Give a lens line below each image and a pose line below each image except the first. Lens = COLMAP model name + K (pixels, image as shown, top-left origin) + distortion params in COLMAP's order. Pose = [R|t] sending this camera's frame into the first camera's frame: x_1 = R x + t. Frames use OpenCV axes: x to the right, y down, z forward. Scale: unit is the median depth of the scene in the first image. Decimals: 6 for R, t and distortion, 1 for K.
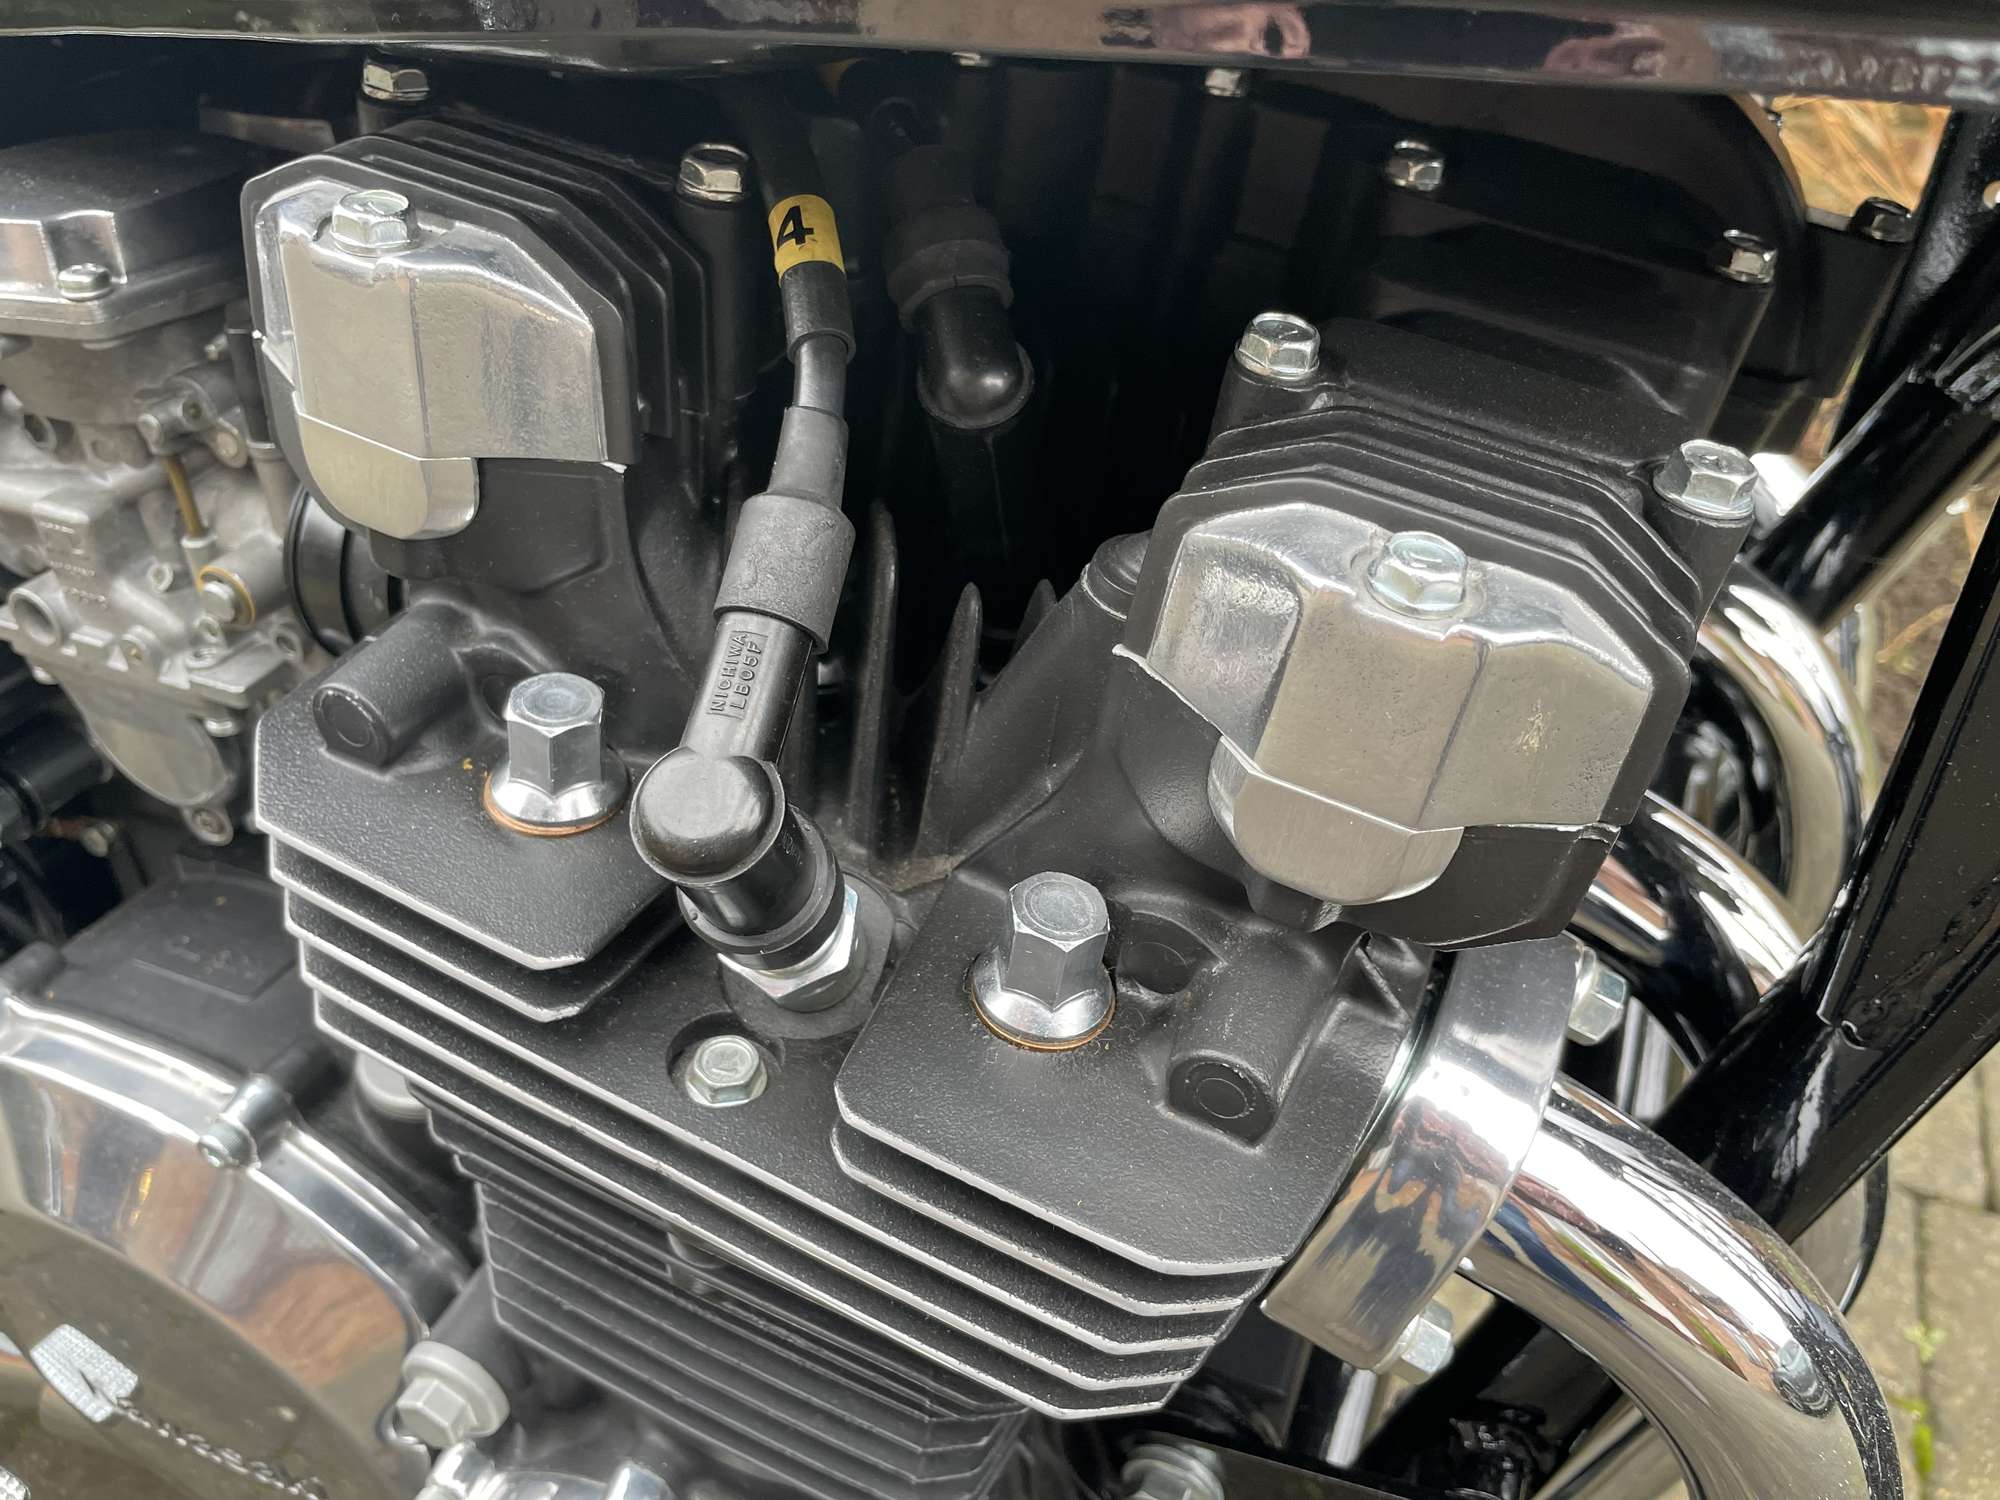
lens RADIAL K [[1551.9, 0, 1009.7], [0, 1551.9, 739.4], [0, 0, 1]] dist [0.074661, -0.105252]
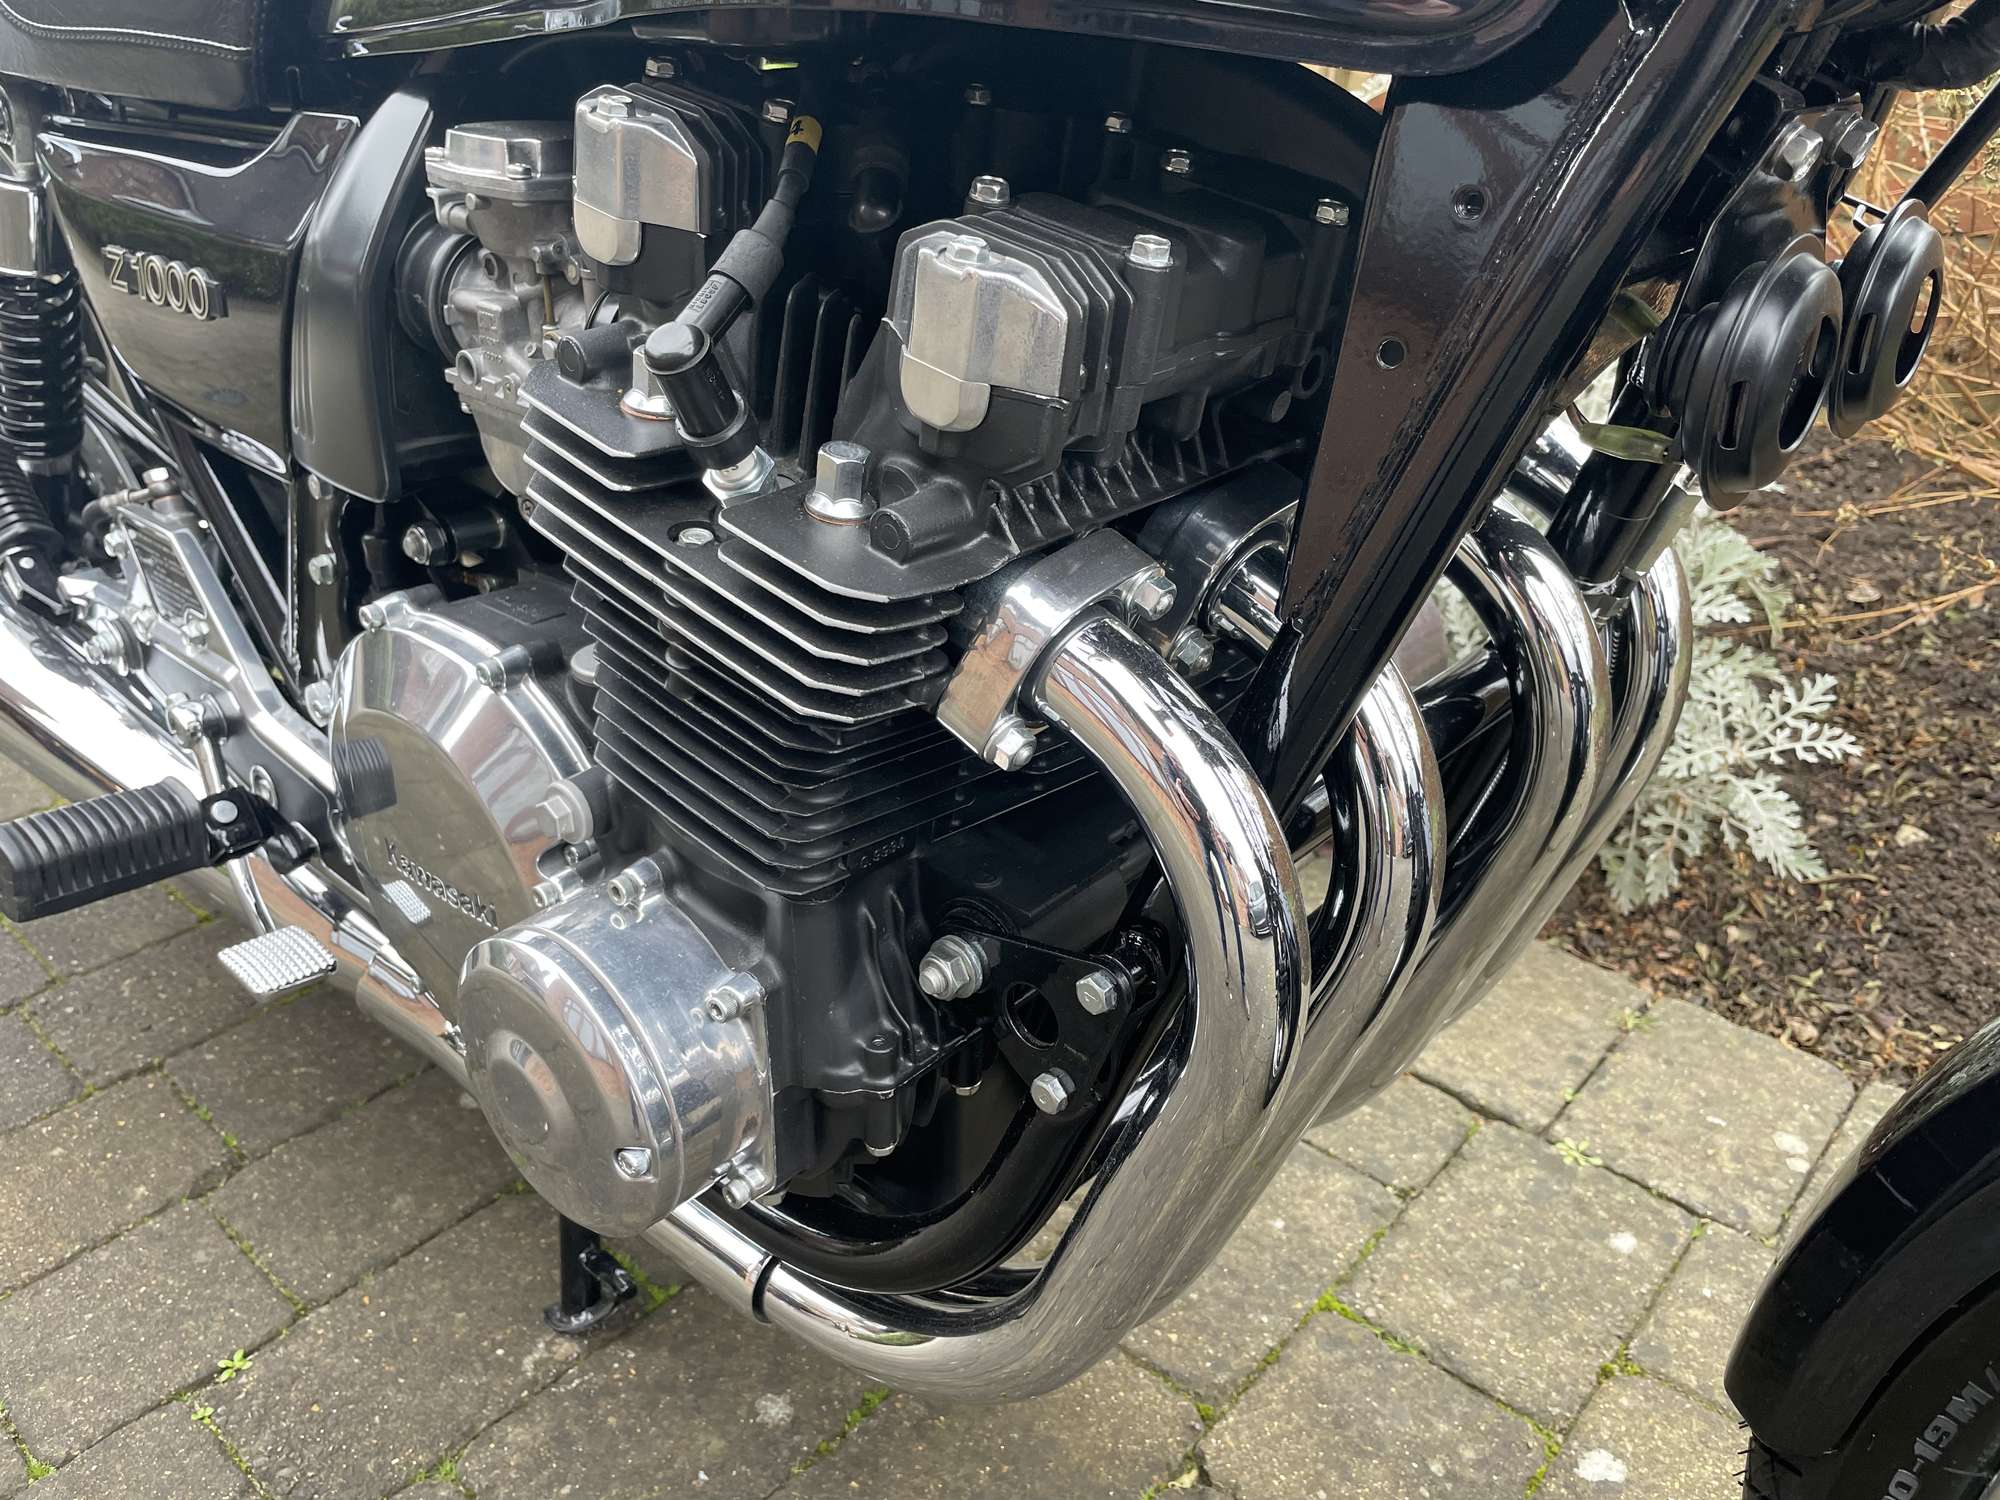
lens RADIAL K [[1551.9, 0, 1009.7], [0, 1551.9, 739.4], [0, 0, 1]] dist [0.074661, -0.105252]
pose [[0.950417, 0.162521, -0.265130, 0.653506], [-0.200719, 0.971791, -0.123828, 0.534491], [0.237526, 0.170905, 0.956229, -0.641809]]
